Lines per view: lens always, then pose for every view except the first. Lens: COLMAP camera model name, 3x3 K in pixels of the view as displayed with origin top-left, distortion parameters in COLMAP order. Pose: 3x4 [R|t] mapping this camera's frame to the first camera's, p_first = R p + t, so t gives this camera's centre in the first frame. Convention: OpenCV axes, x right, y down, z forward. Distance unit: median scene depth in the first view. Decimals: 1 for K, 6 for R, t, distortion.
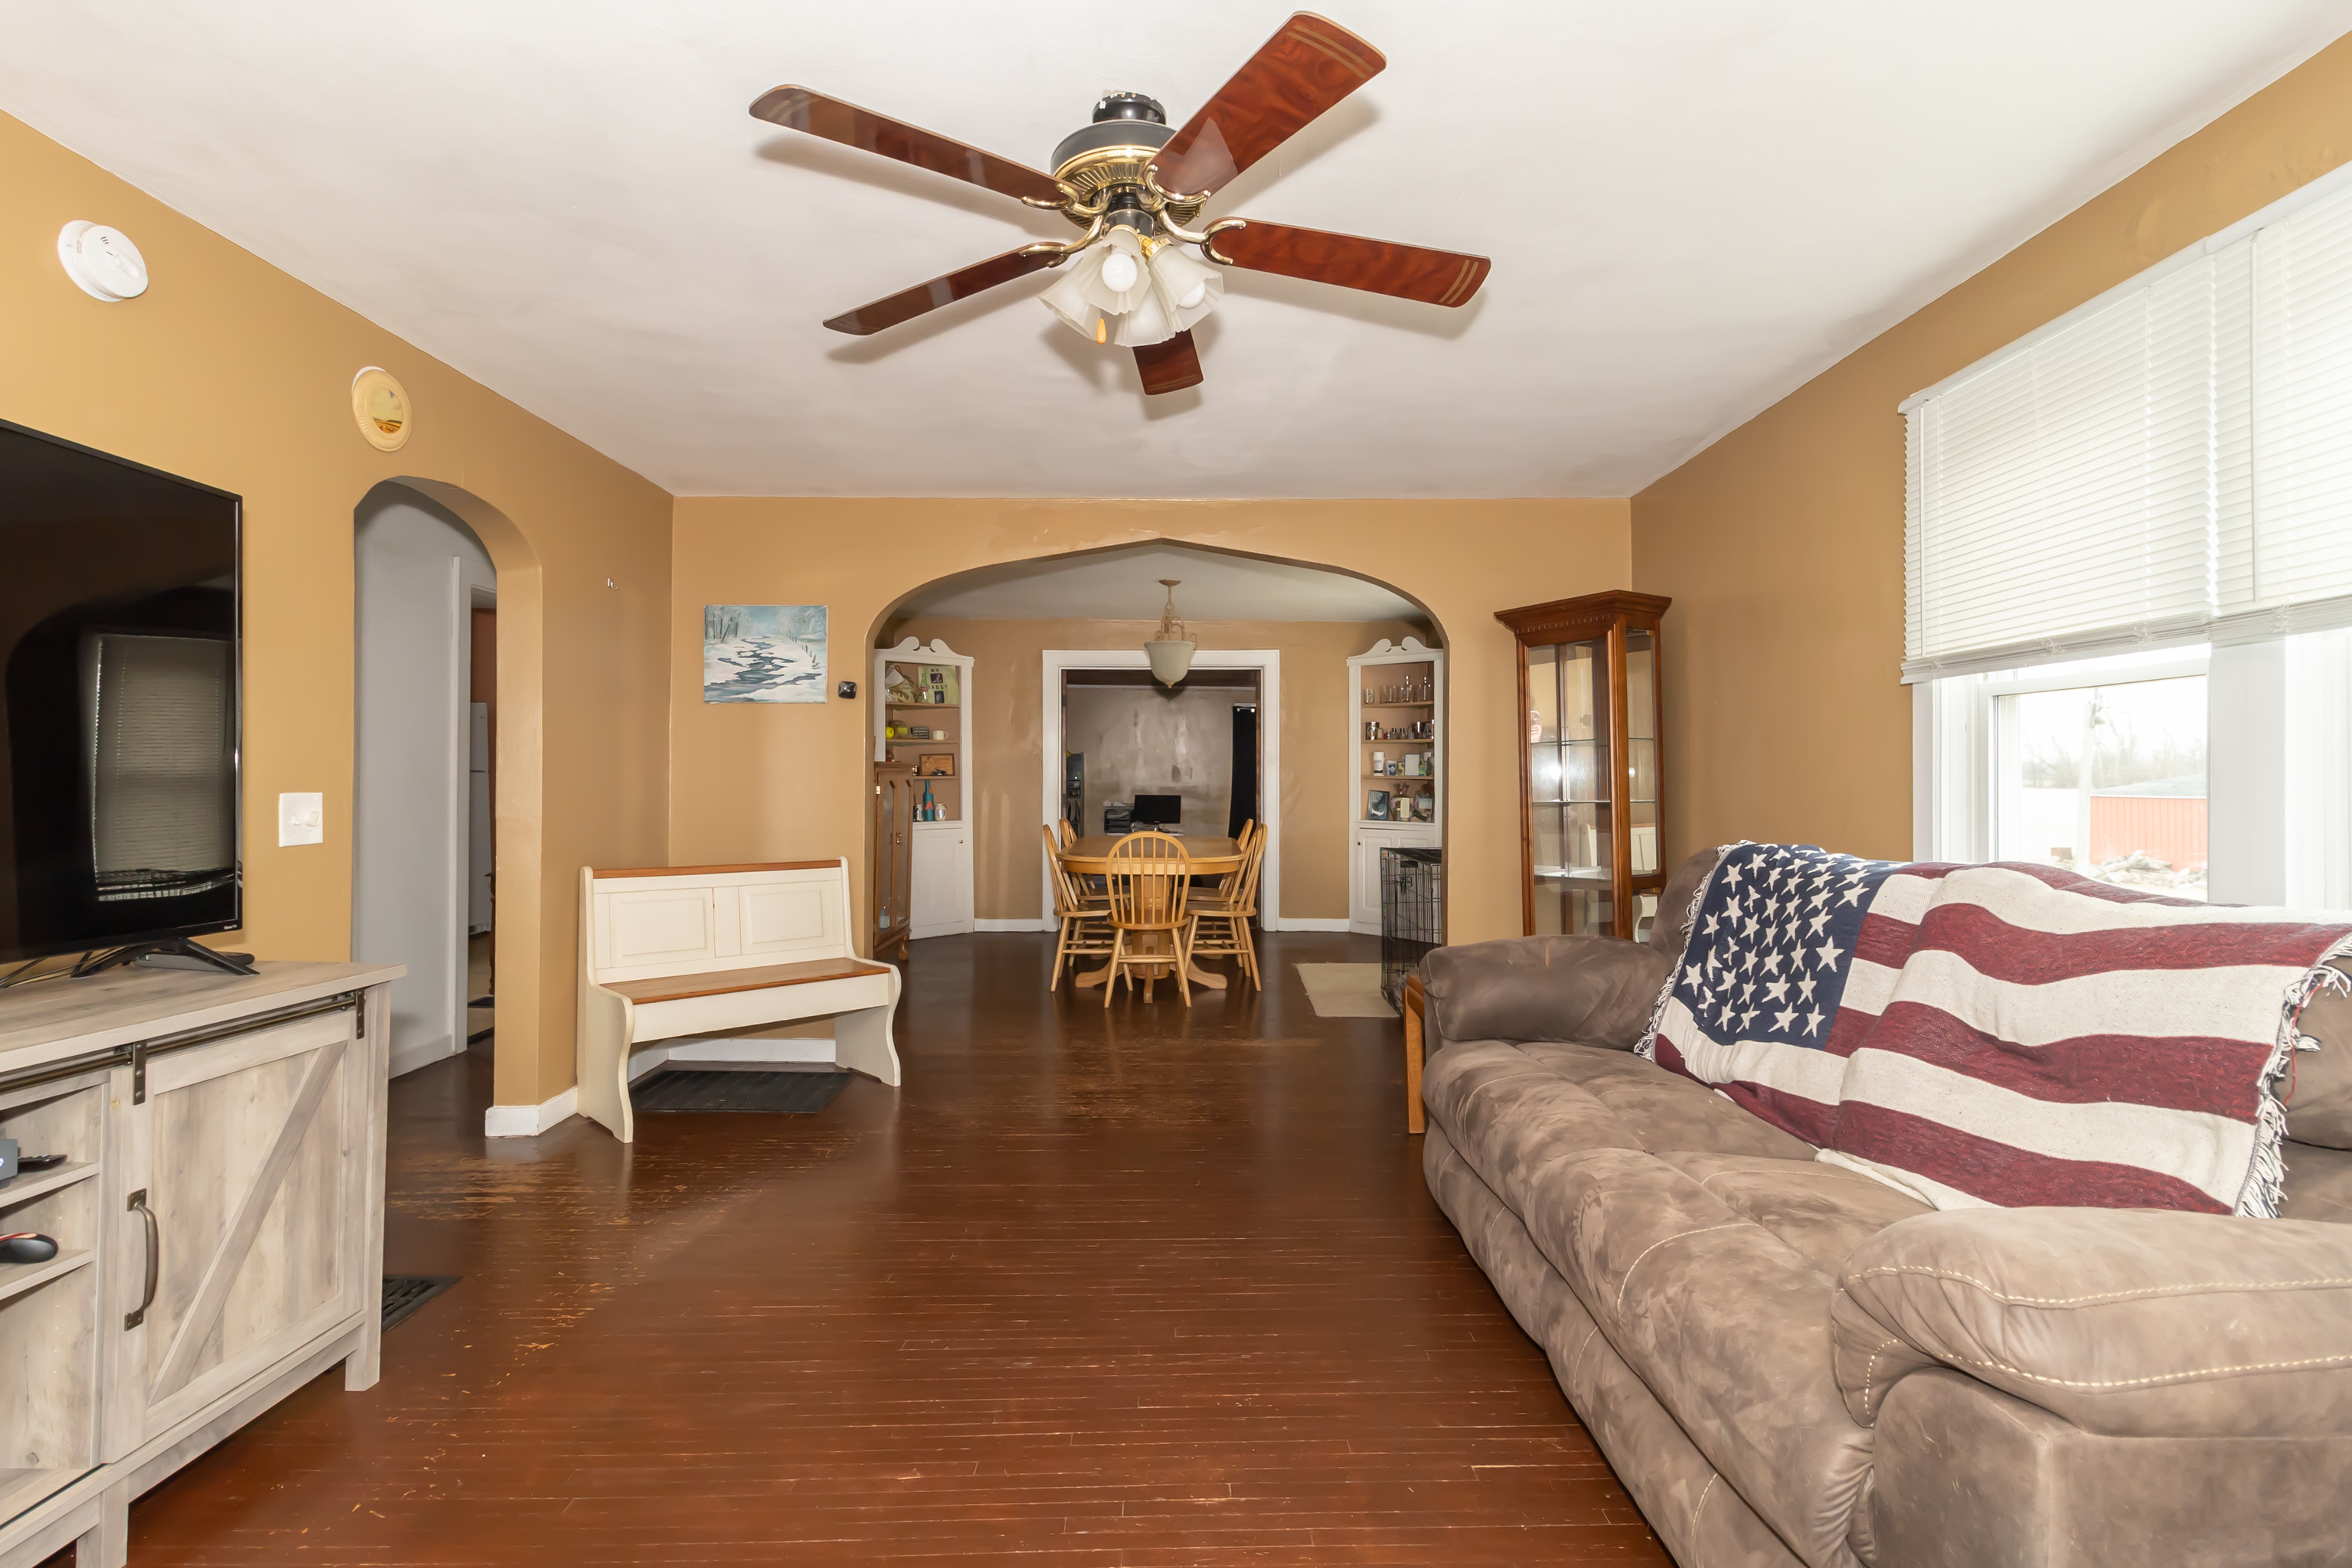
lens RADIAL K [[1096.3, 0, 1172.7], [0, 1096.3, 784.5], [0, 0, 1]] dist [0.001432, 0.001597]
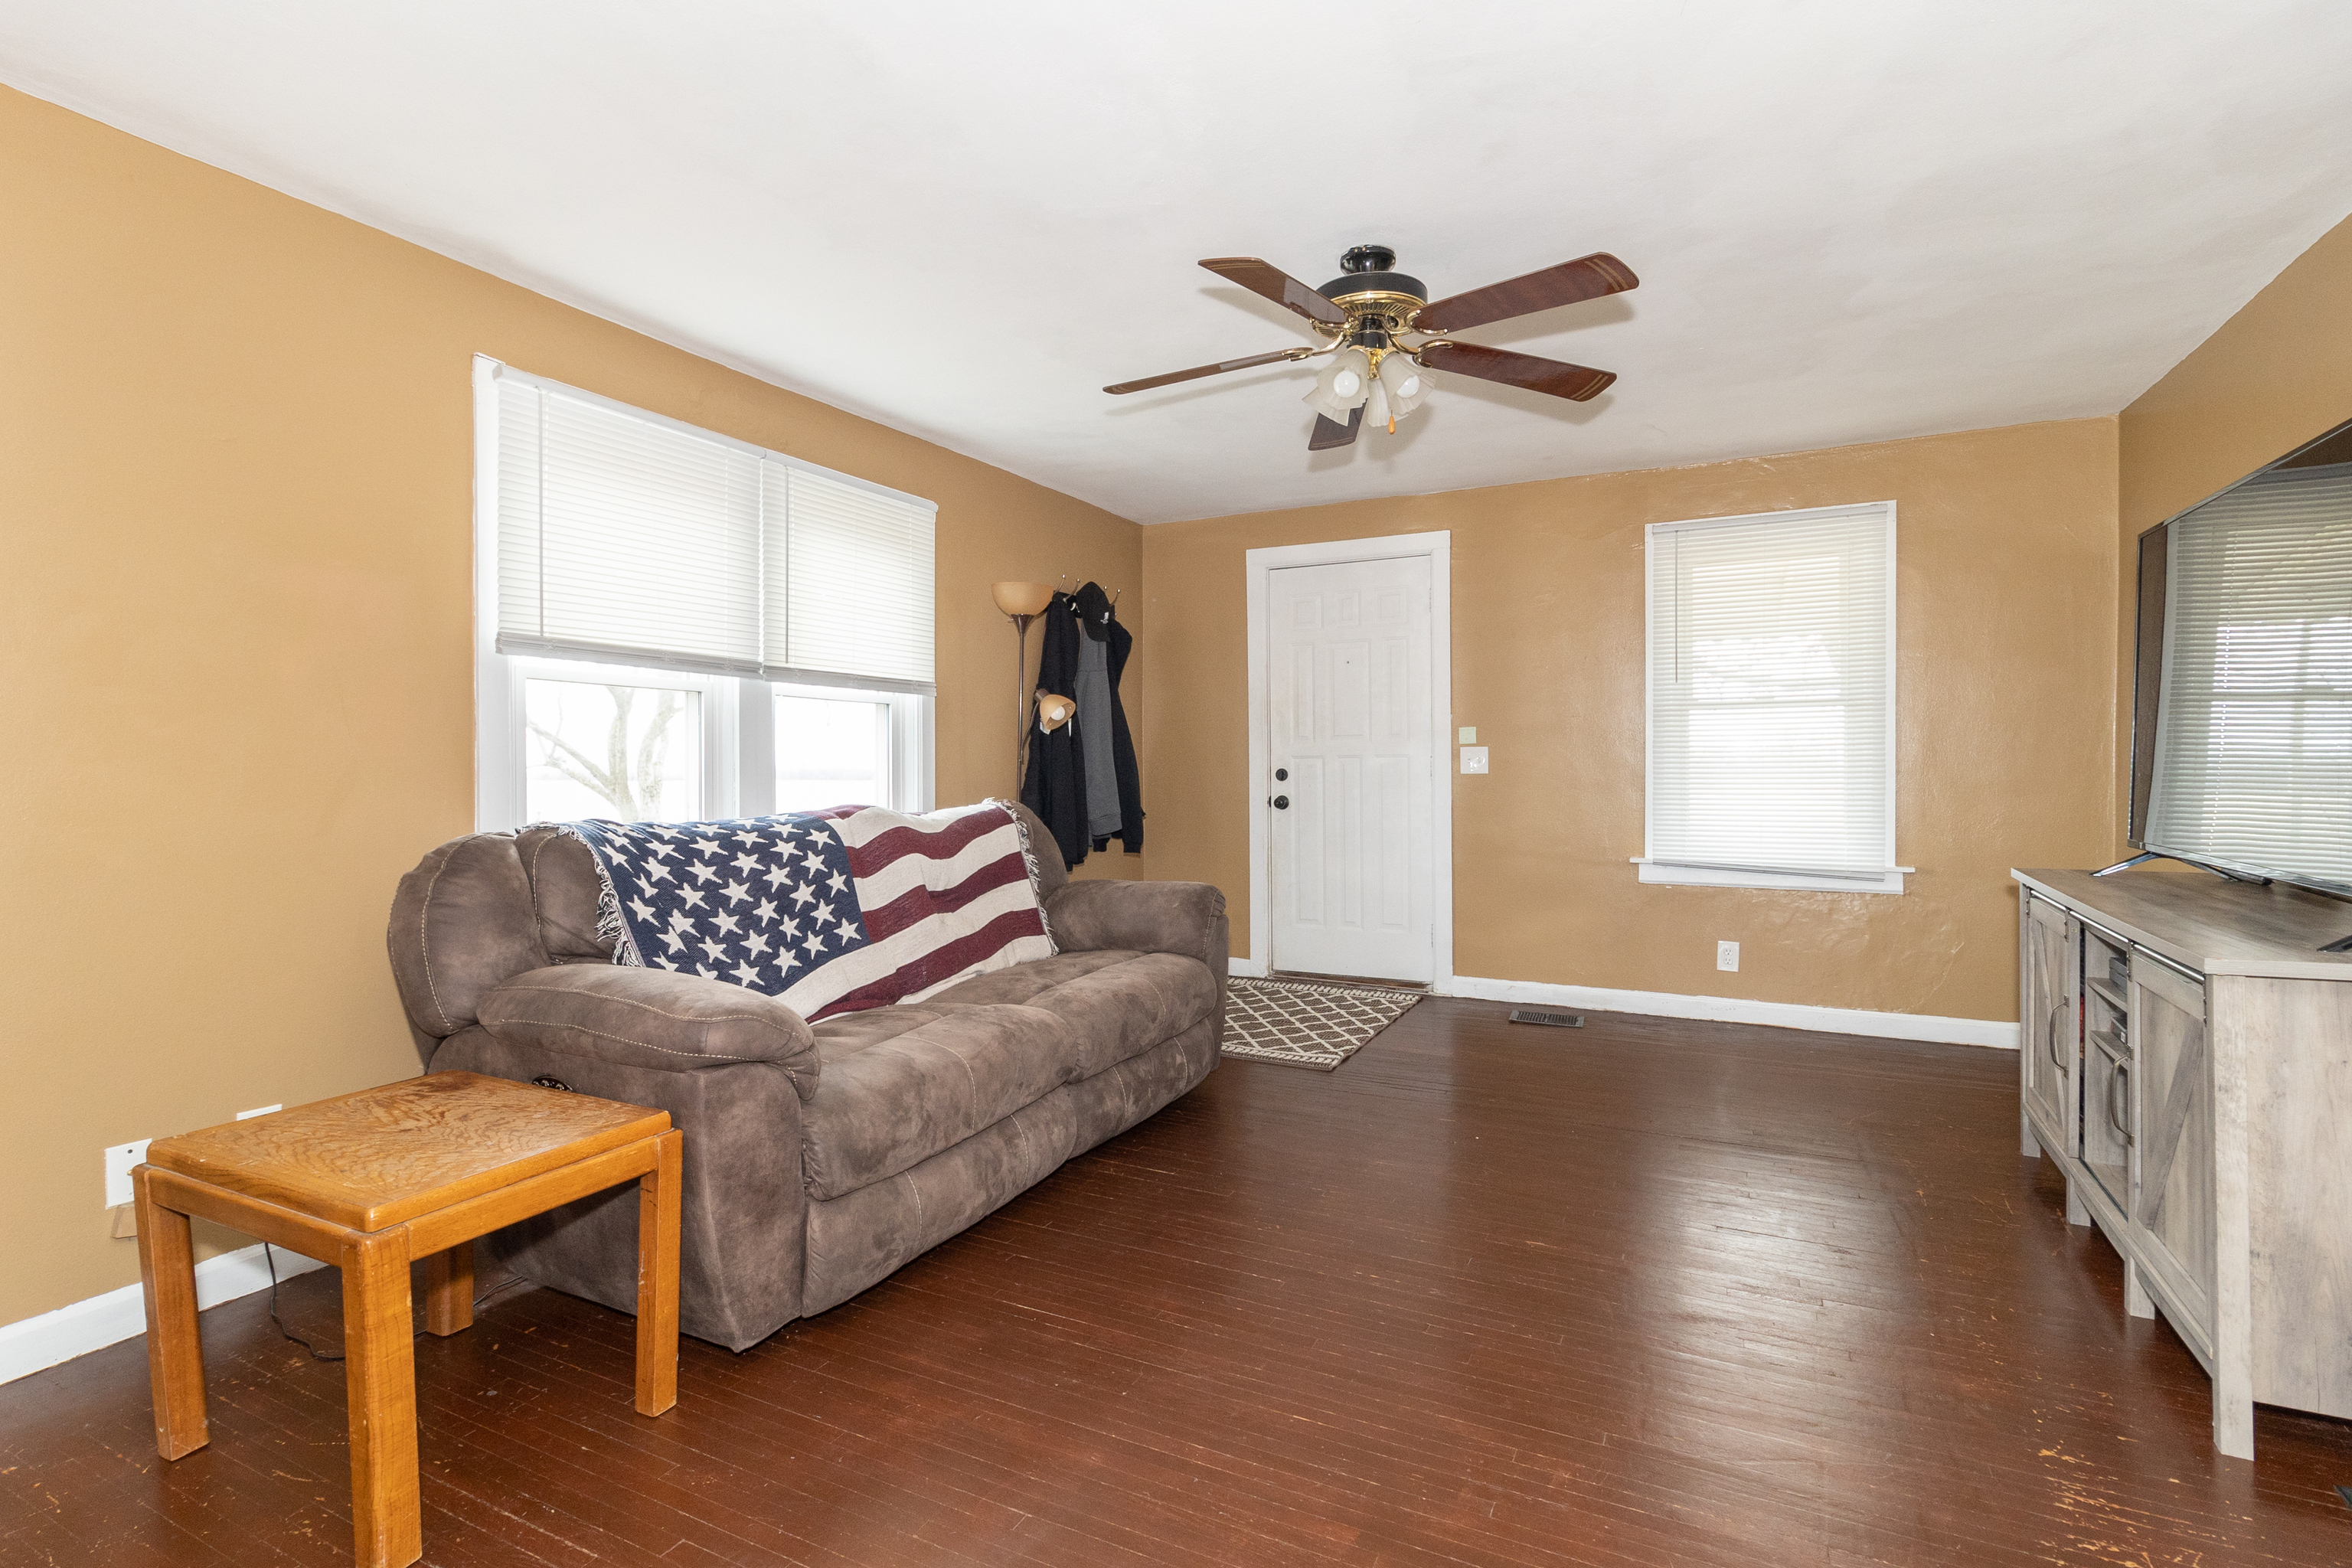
lens RADIAL K [[1096.3, 0, 1185.6], [0, 1096.3, 780.8], [0, 0, 1]] dist [0.001432, 0.001597]
pose [[-0.900068, 0.000792, 0.435748, -0.396136], [0.002797, 0.999988, 0.003961, 0.029011], [-0.435740, 0.004784, -0.900060, 2.163910]]
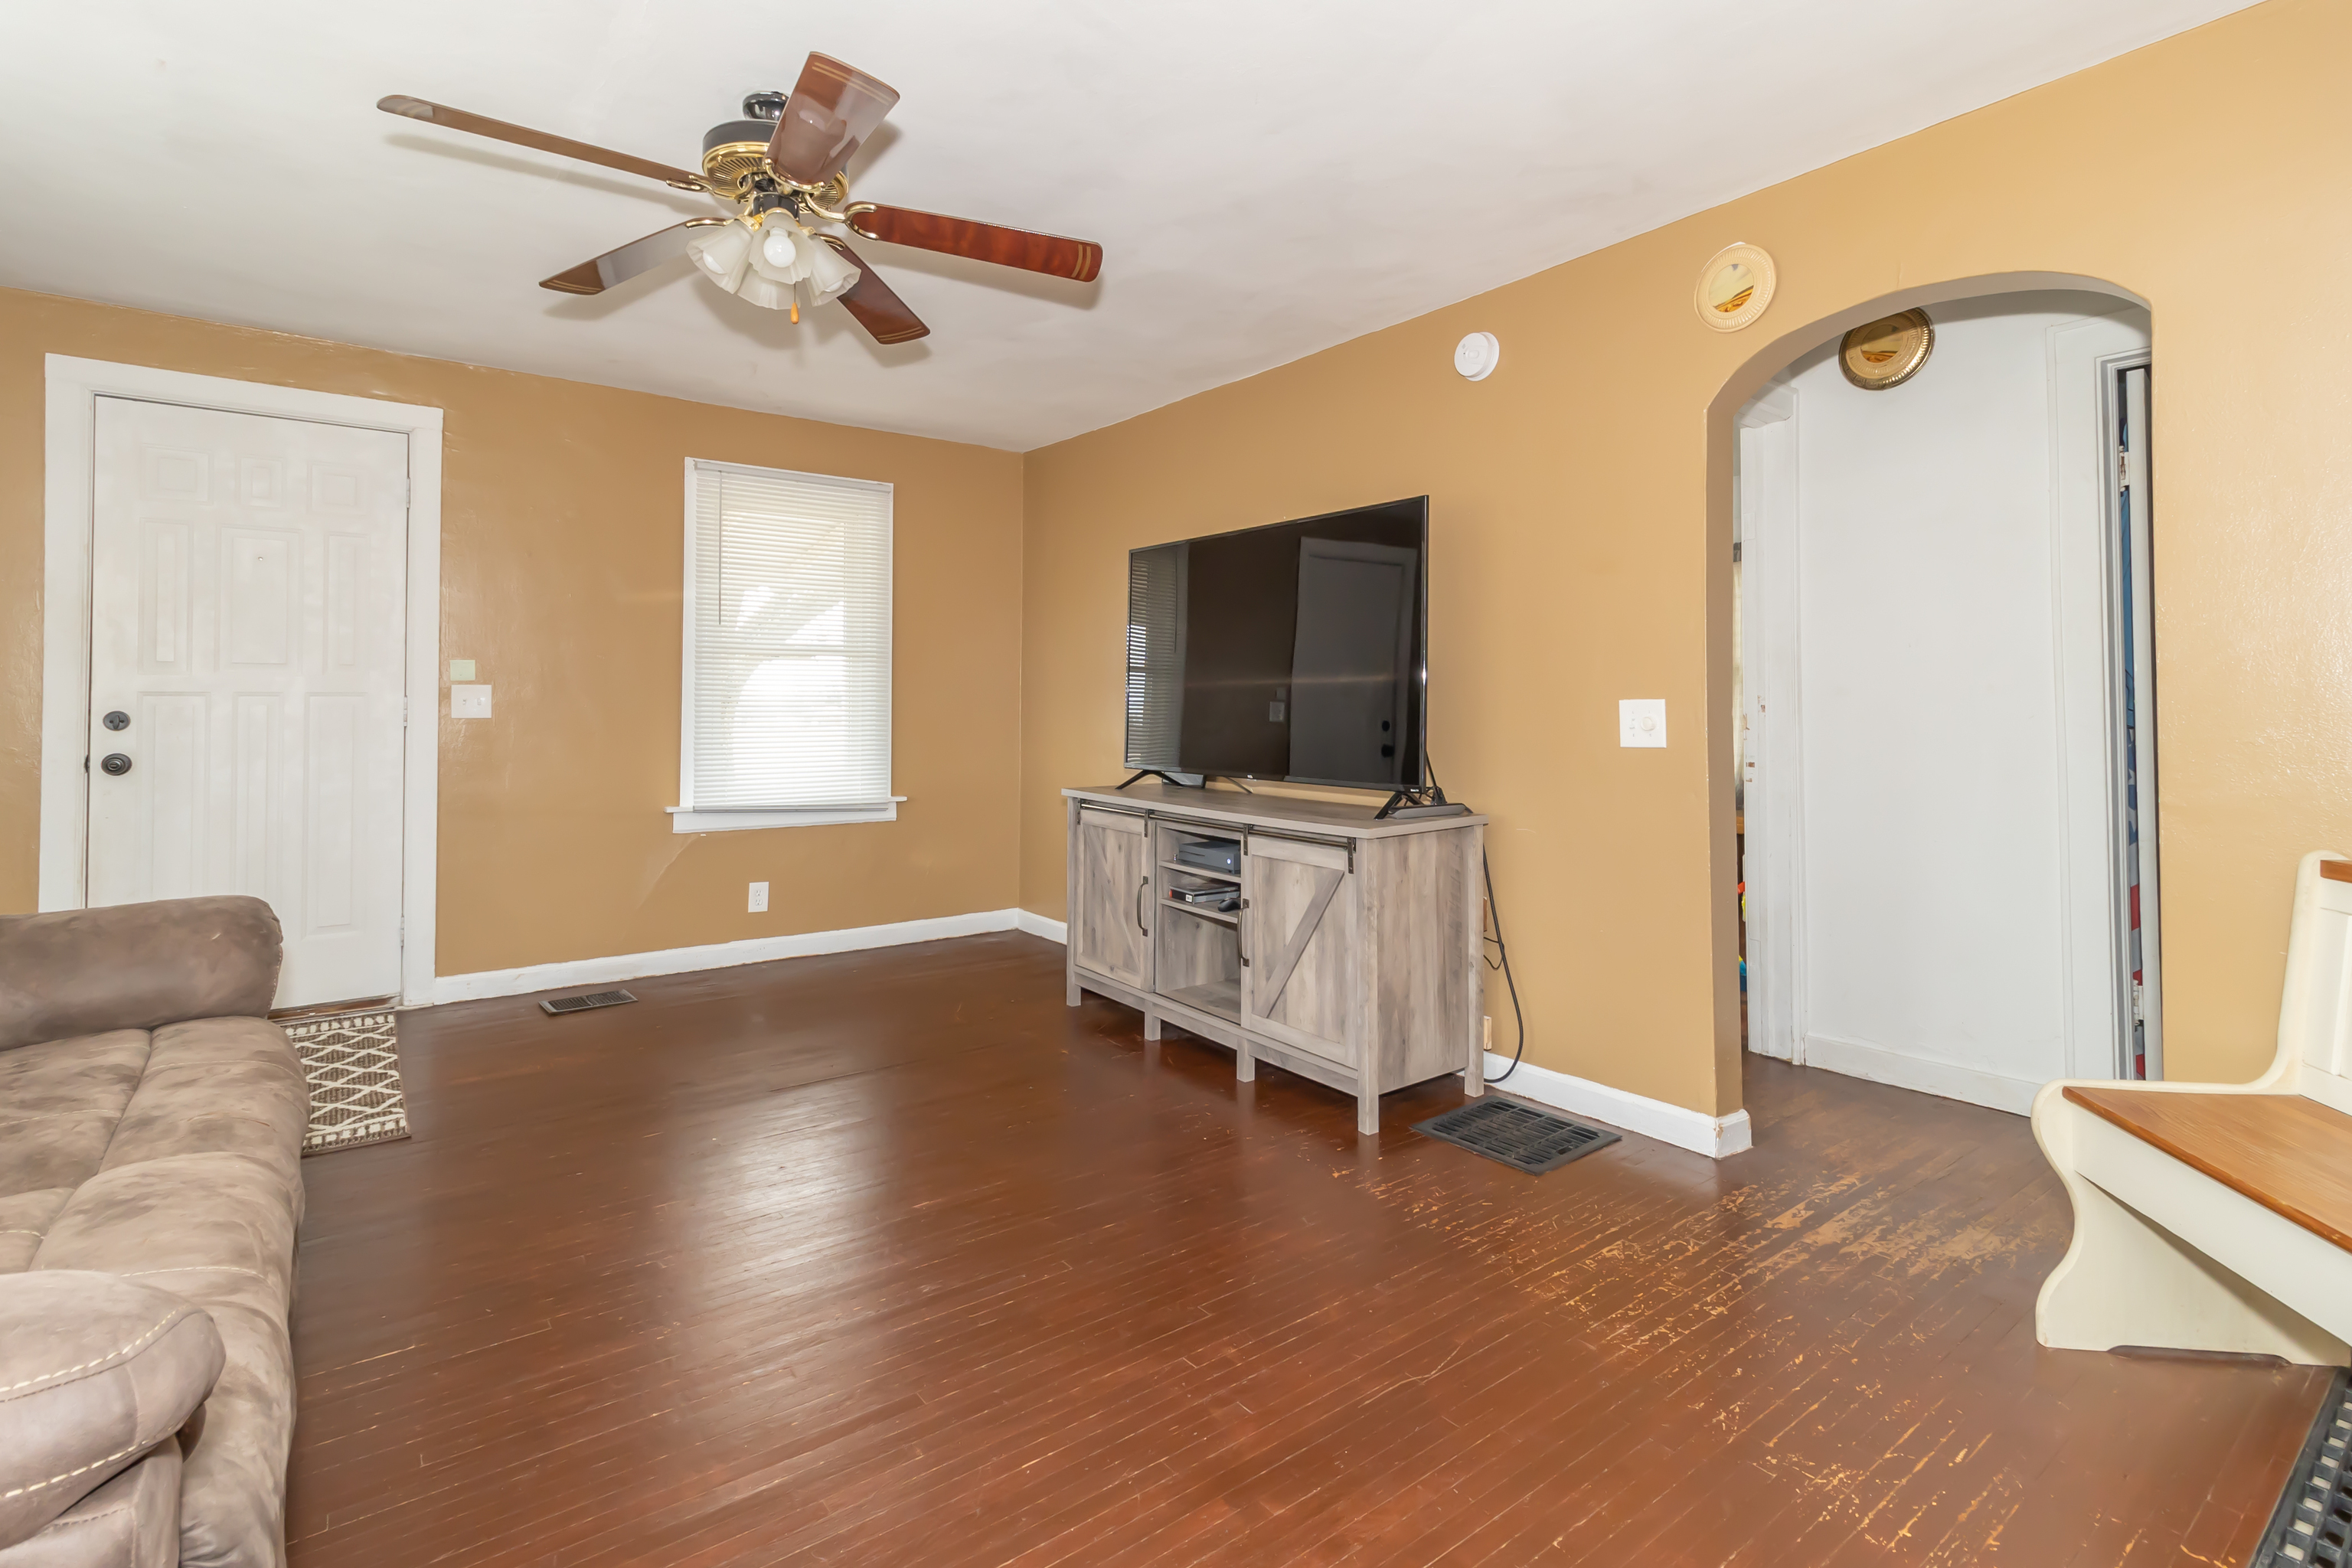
lens RADIAL K [[1096.3, 0, 1185.8], [0, 1096.3, 681.9], [0, 0, 1]] dist [0.001432, 0.001597]
pose [[-0.794705, -0.013634, -0.606843, 0.292425], [0.005710, 0.999536, -0.029934, 0.025977], [0.606969, -0.027254, -0.794258, 2.017745]]
